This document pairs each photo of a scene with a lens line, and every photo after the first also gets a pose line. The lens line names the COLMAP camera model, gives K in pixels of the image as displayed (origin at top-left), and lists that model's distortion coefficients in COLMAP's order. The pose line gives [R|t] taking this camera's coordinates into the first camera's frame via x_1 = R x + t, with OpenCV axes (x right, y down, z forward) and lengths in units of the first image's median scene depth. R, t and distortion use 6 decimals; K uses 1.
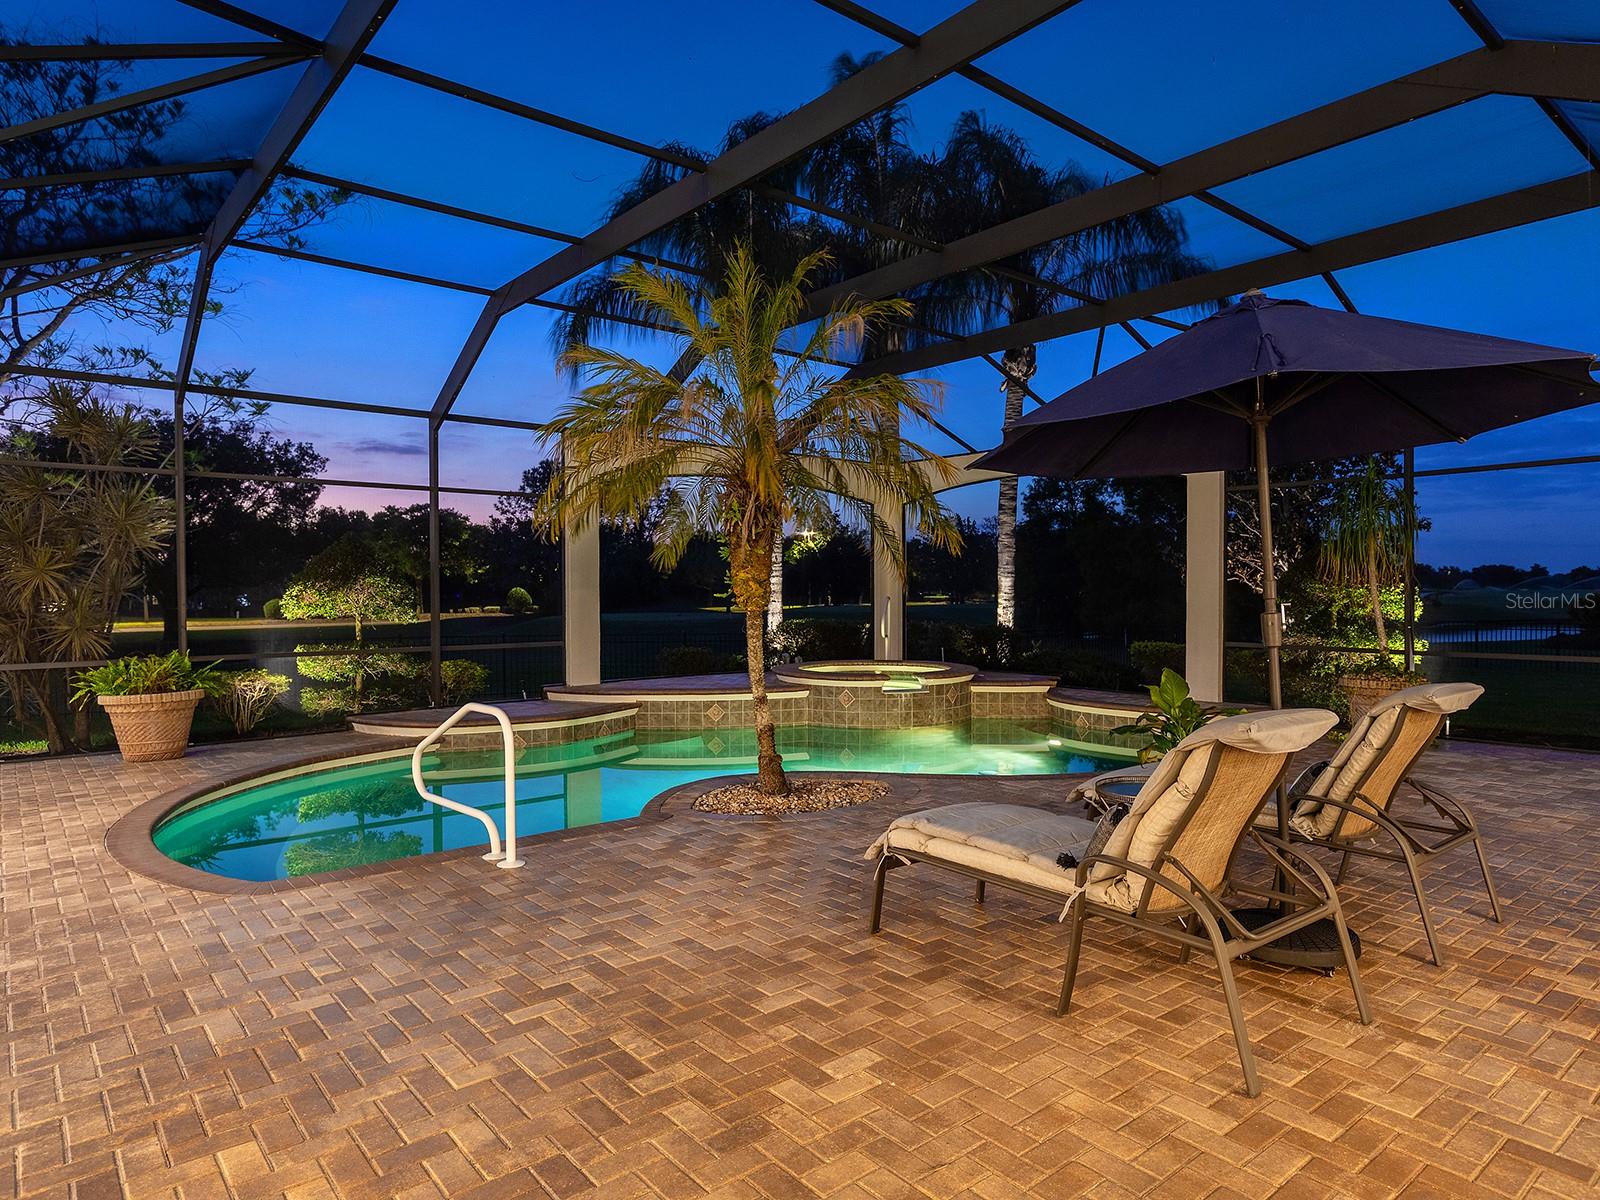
lens RADIAL K [[984.5, 0, 800.0], [0, 984.5, 600.0], [0, 0, 1]] dist [-0.000448, 0.002723]
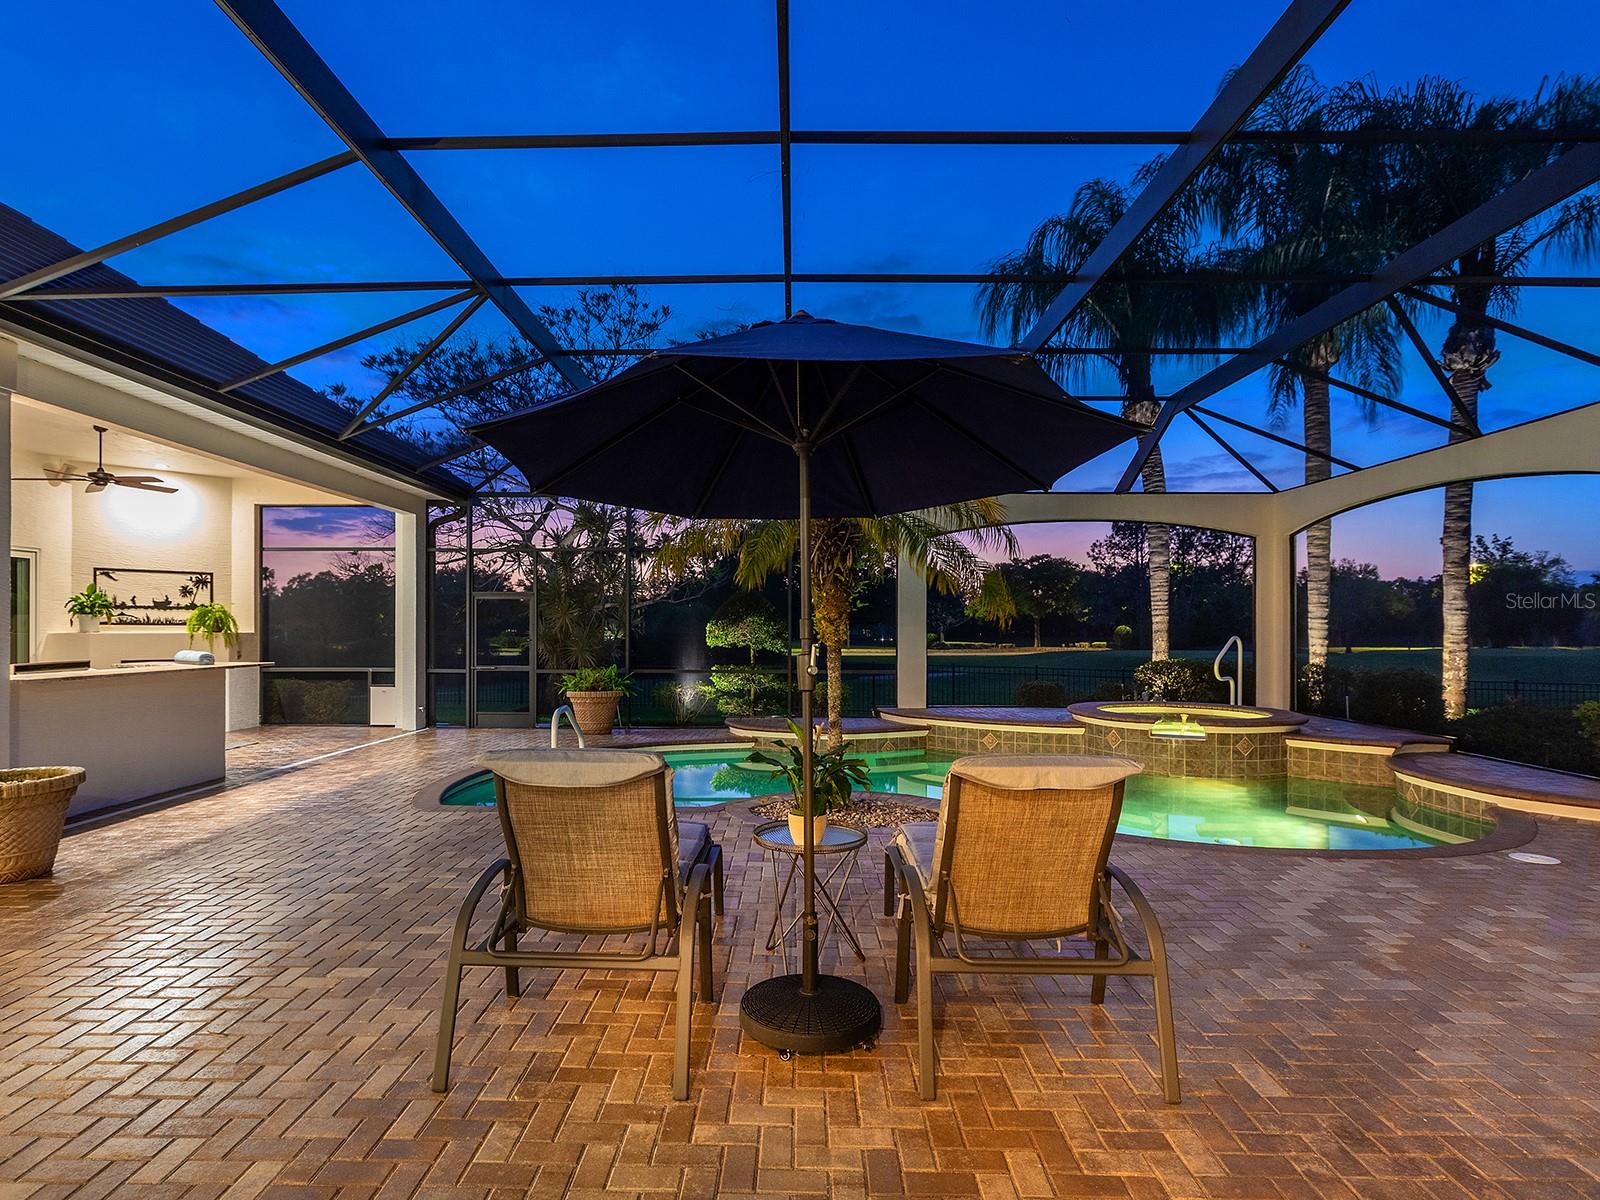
lens RADIAL K [[854.1, 0, 792.1], [0, 854.1, 625.3], [0, 0, 1]] dist [-0.002104, -0.000217]
pose [[0.749073, 0.003810, -0.662476, 0.383257], [-0.012206, 0.999893, -0.008051, -0.003160], [0.662374, 0.014117, 0.749040, 0.150085]]
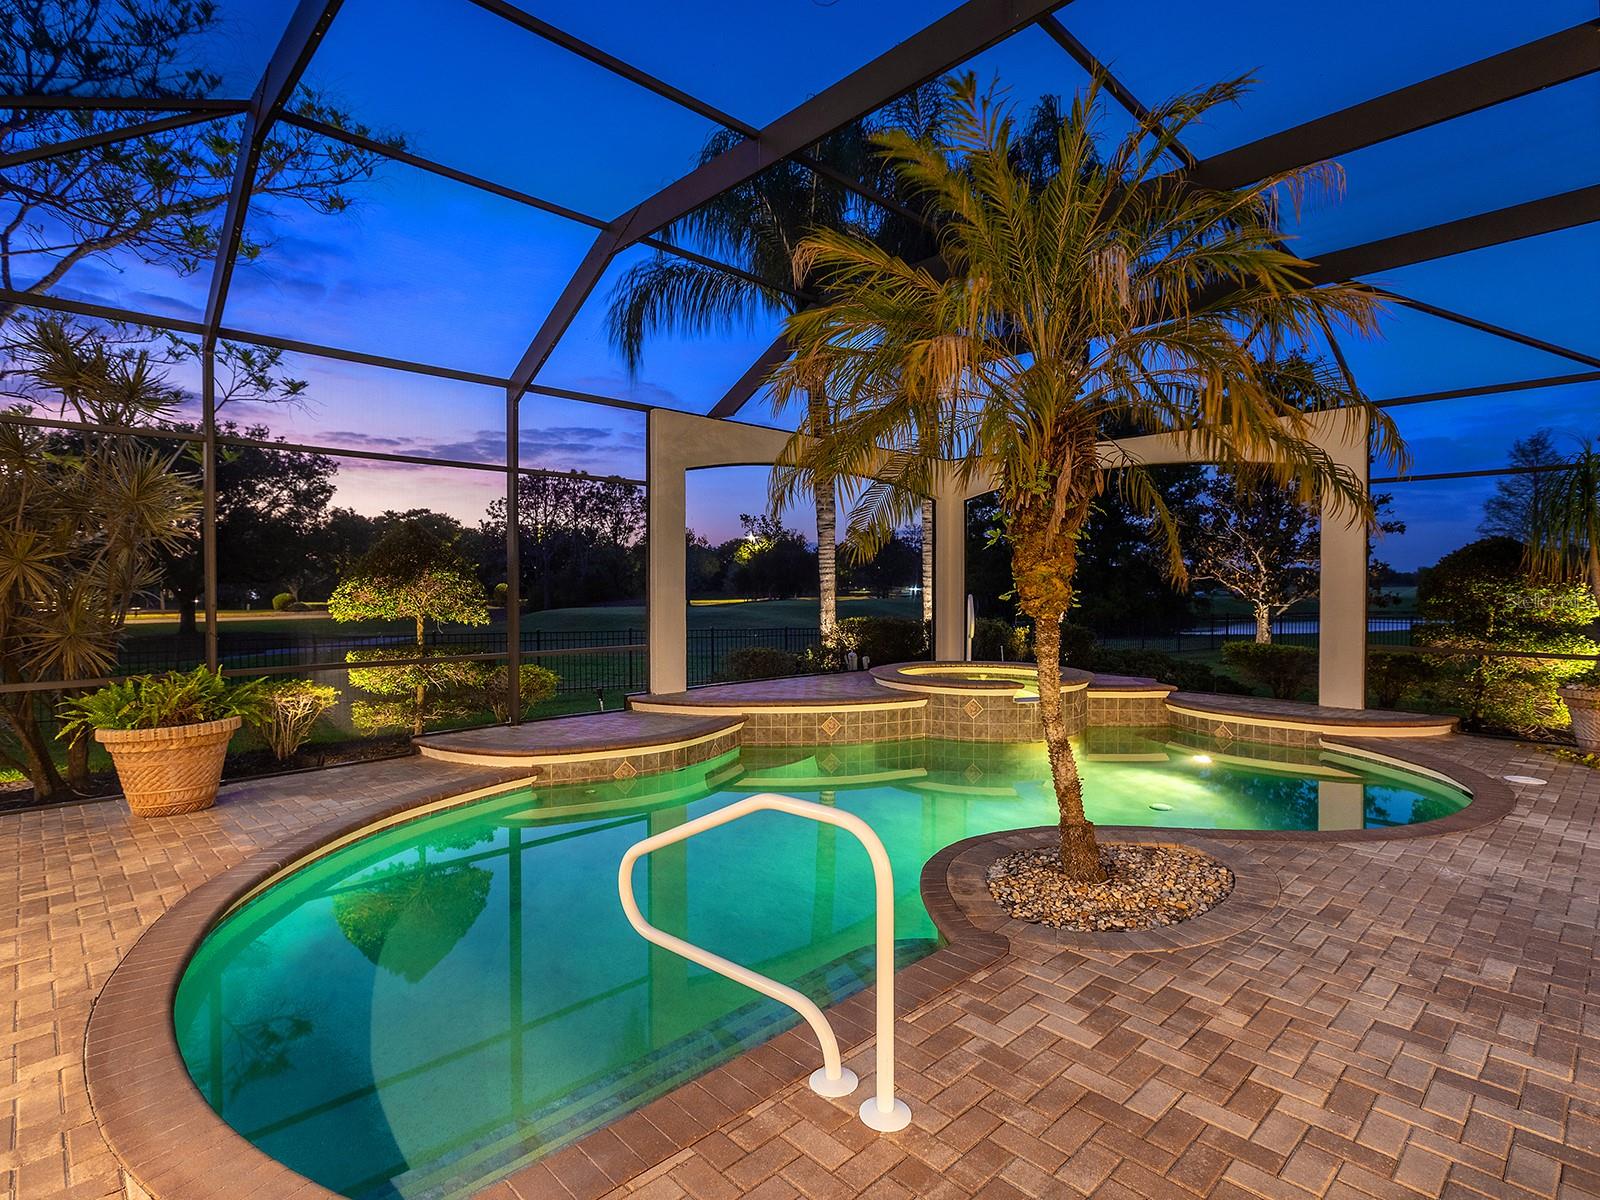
lens RADIAL K [[804.2, 0, 767.4], [0, 804.2, 589.1], [0, 0, 1]] dist [-0.000398, 0.000334]
pose [[0.998275, 0.002104, 0.058678, -0.189846], [-0.001756, 0.999981, -0.005978, -0.004681], [-0.058689, 0.005865, 0.998259, 0.284805]]
